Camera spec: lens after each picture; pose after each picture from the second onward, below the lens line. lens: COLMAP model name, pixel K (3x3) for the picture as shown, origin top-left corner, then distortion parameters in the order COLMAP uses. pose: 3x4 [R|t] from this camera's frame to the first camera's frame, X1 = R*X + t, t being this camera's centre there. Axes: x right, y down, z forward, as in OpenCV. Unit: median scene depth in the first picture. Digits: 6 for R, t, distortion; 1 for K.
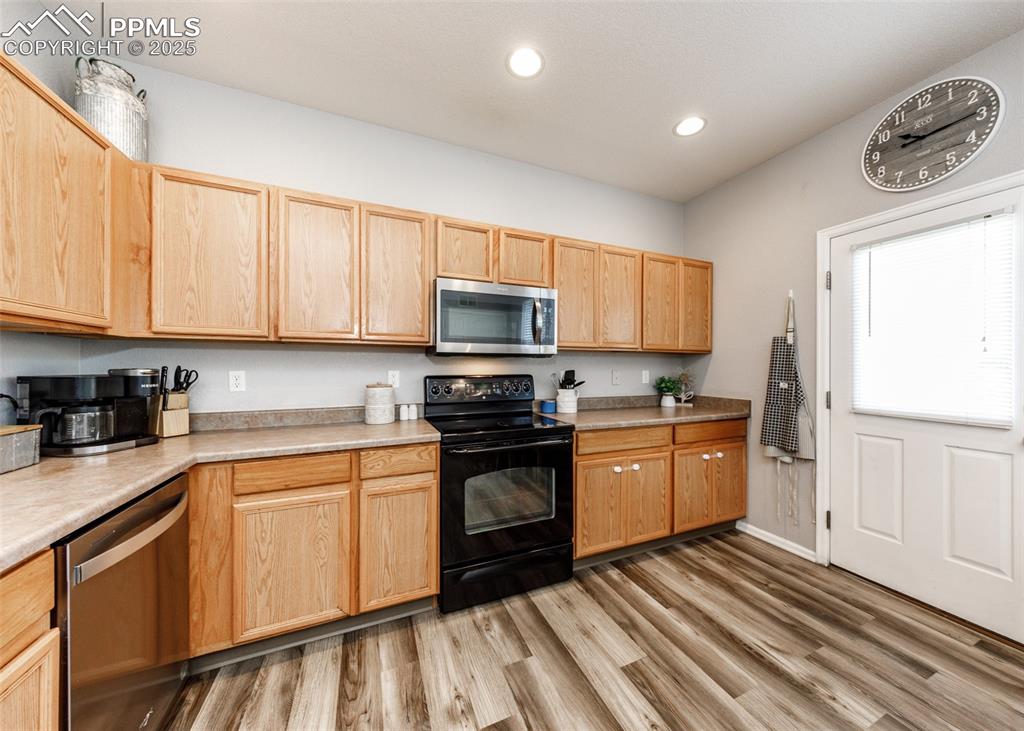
lens RADIAL K [[357.4, 0, 530.9], [0, 357.4, 368.0], [0, 0, 1]] dist [0.001797, -0.000039]
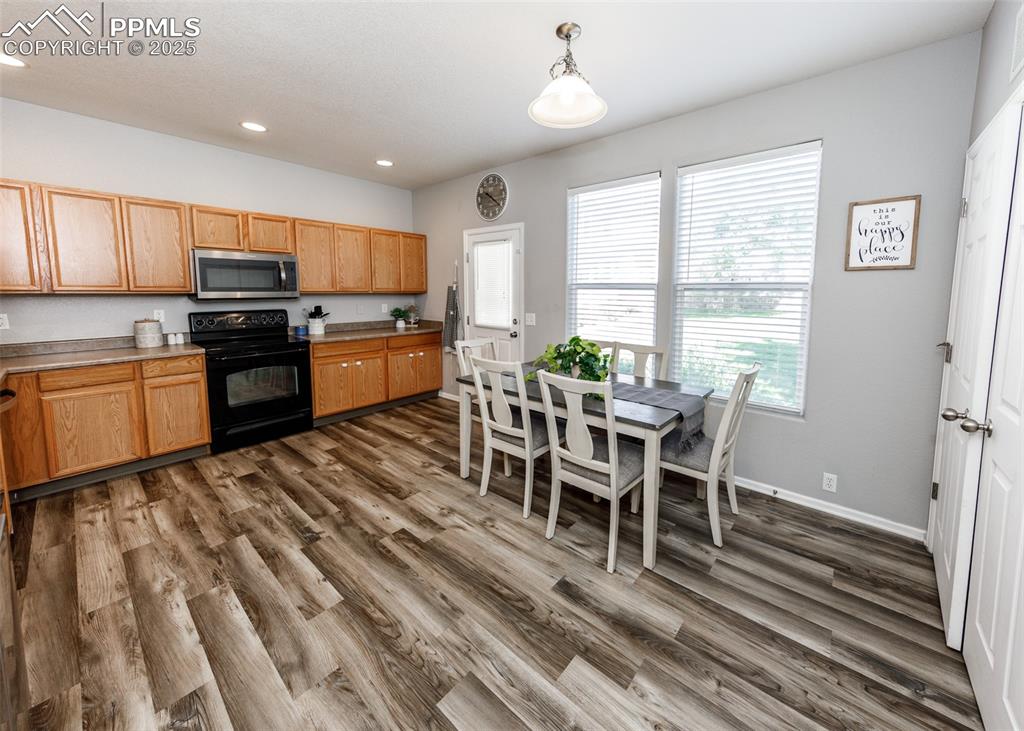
lens RADIAL K [[368.8, 0, 544.3], [0, 368.8, 323.6], [0, 0, 1]] dist [0.008036, -0.001721]
pose [[0.887117, -0.037743, 0.459998, 0.333994], [-0.004405, 0.995913, 0.090210, -0.089740], [-0.461523, -0.082054, 0.883325, -1.158477]]
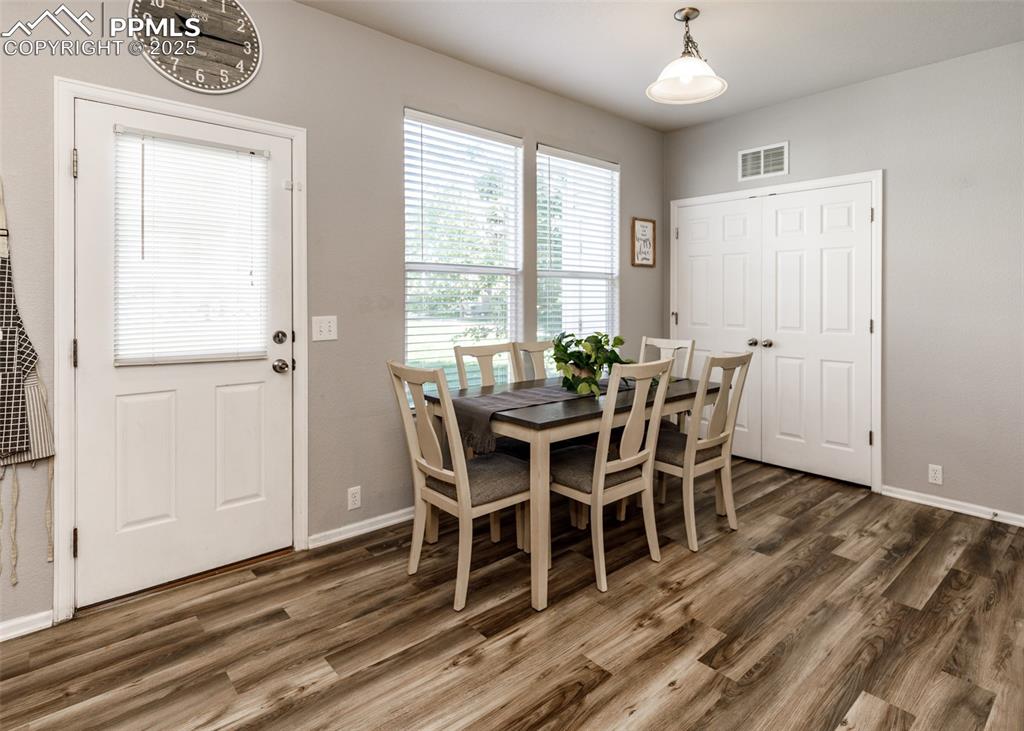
lens RADIAL K [[550.7, 0, 550.6], [0, 550.7, 297.5], [0, 0, 1]] dist [0.007810, -0.000836]
pose [[-0.321544, -0.003509, 0.946888, -0.436288], [-0.005827, 0.999982, 0.001727, -0.017708], [-0.946877, -0.004962, -0.321558, 0.624501]]
